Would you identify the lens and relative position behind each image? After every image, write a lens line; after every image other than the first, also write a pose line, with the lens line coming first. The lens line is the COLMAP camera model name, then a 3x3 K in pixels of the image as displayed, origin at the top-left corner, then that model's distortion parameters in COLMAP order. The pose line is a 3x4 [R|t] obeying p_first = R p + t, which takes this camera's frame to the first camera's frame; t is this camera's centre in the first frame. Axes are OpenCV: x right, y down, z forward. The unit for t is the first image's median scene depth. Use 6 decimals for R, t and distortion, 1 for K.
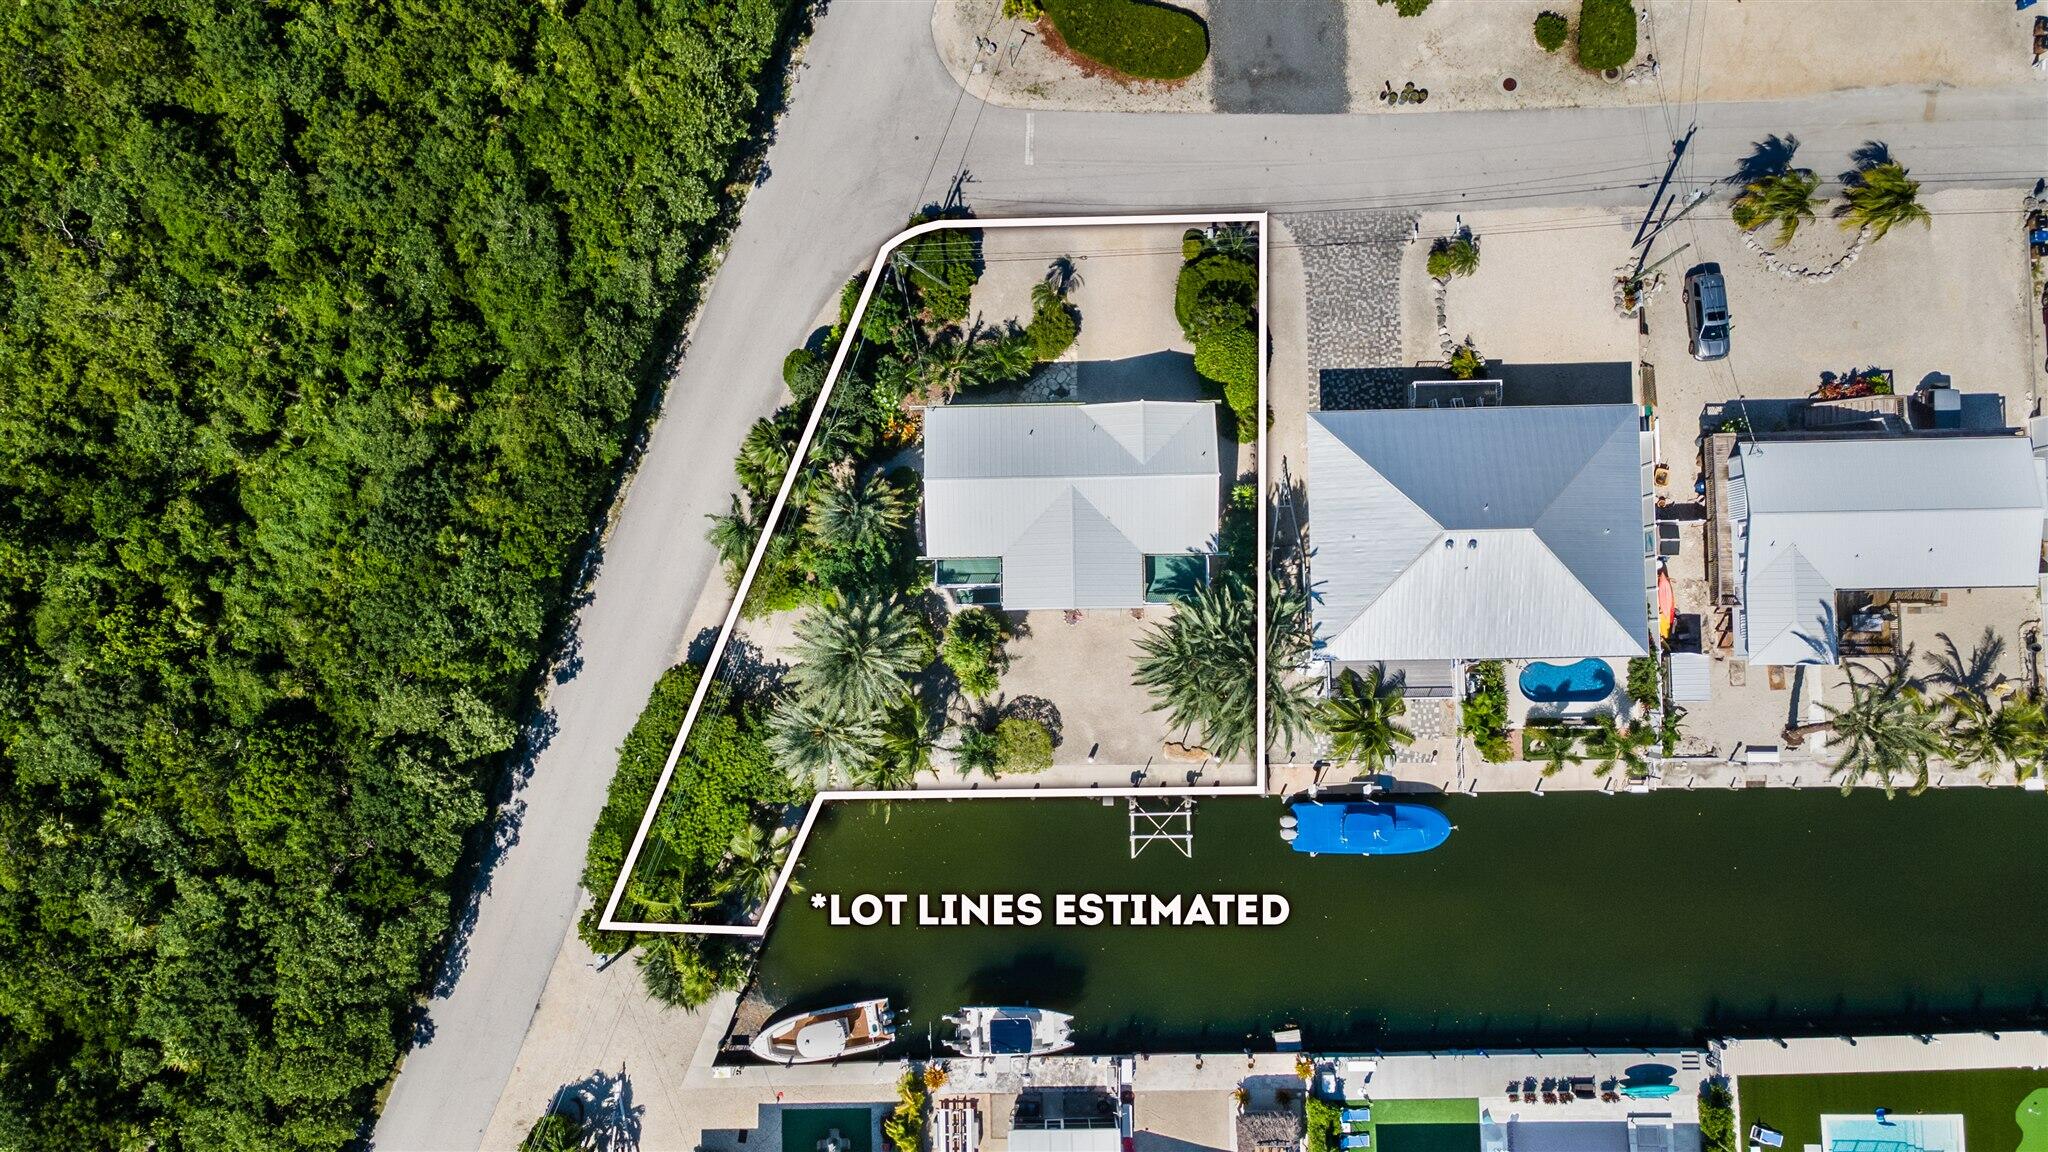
lens RADIAL K [[1491.9, 0, 1019.8], [0, 1491.9, 577.1], [0, 0, 1]] dist [0.038943, 0.006393]
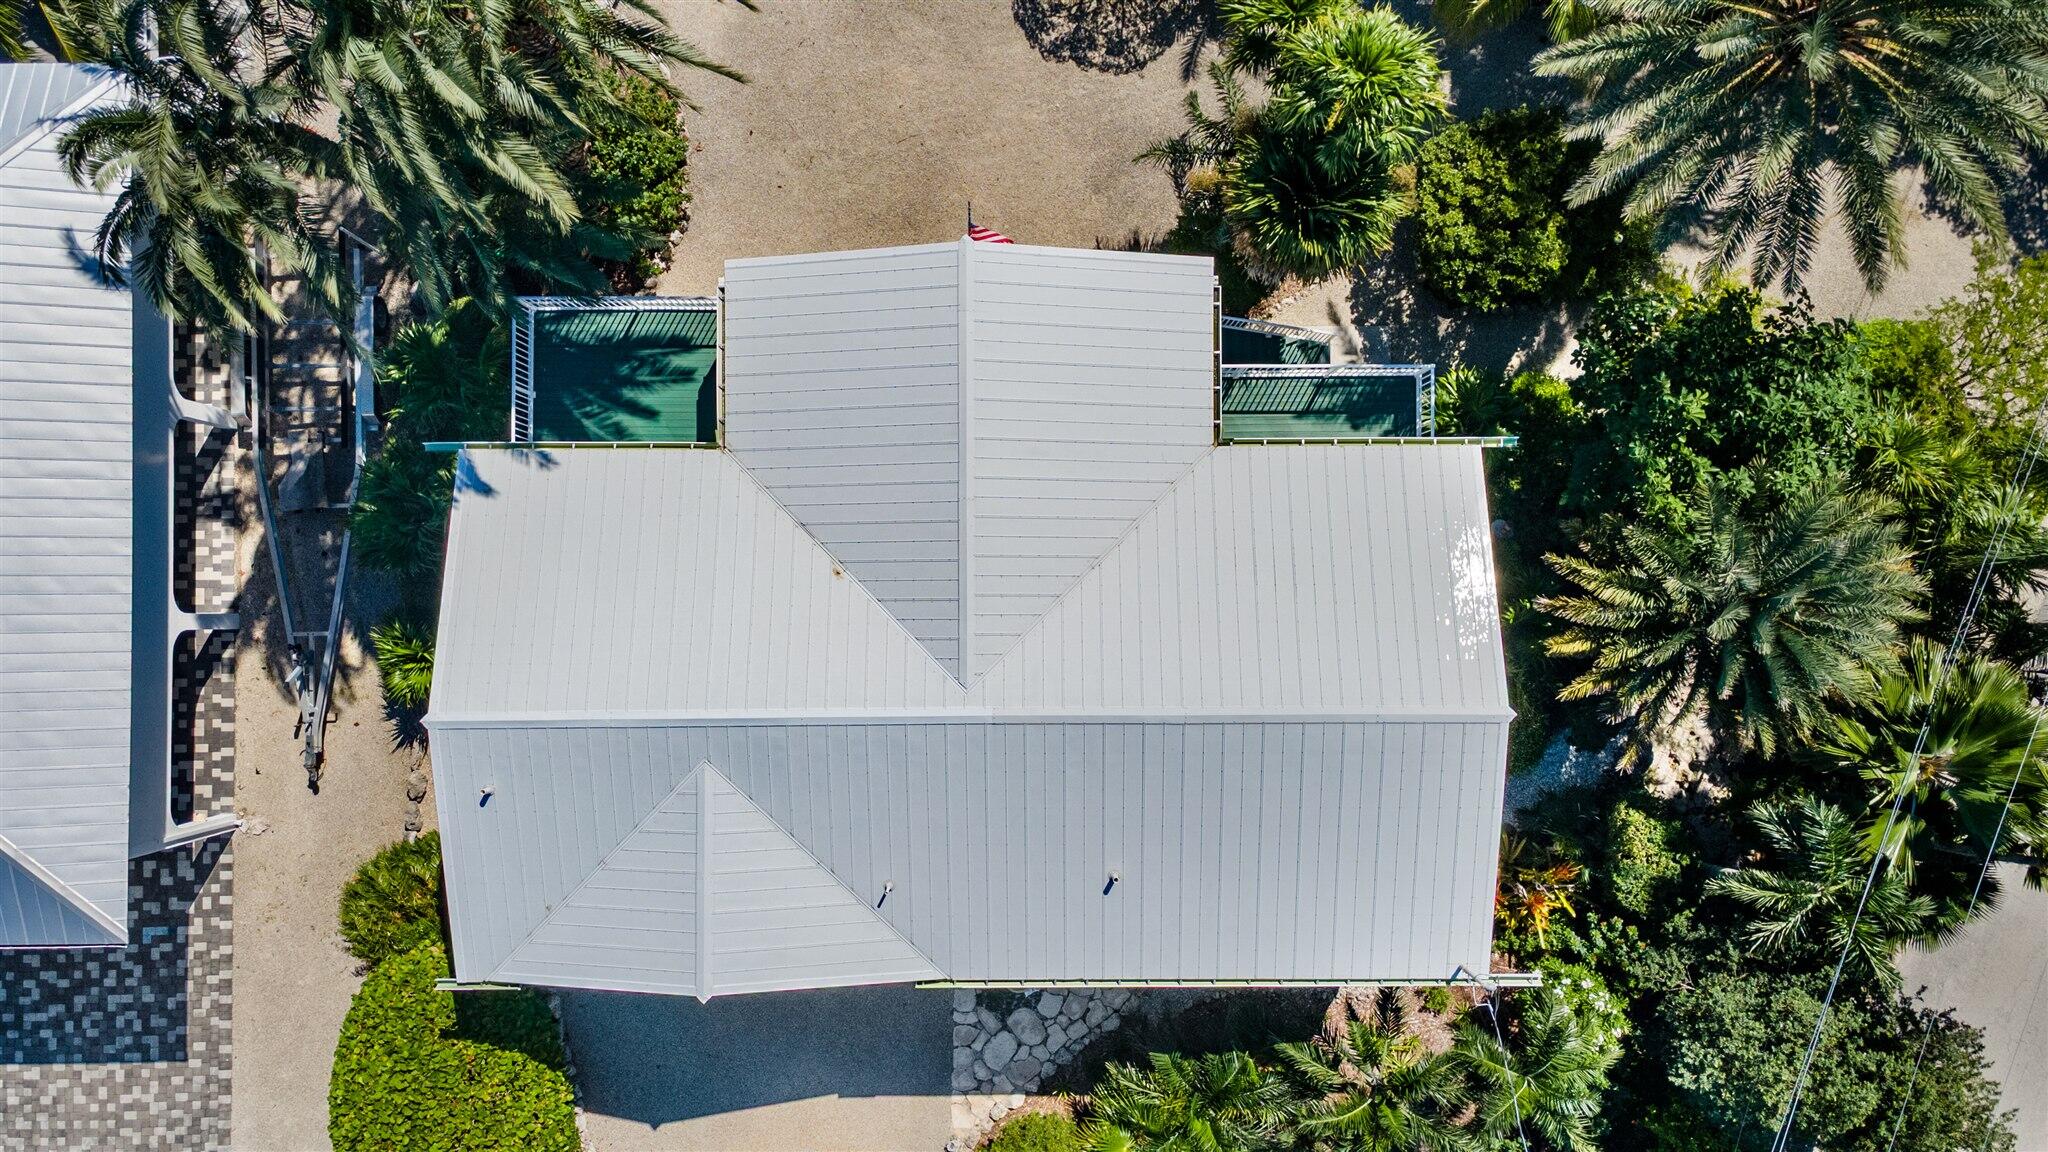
lens RADIAL K [[1491.9, 0, 1019.8], [0, 1491.9, 577.1], [0, 0, 1]] dist [0.038943, 0.006393]
pose [[-0.999852, -0.008304, 0.015098, 0.020161], [0.009106, -0.998507, 0.053852, -0.051496], [0.014628, 0.053982, 0.998435, 0.692187]]
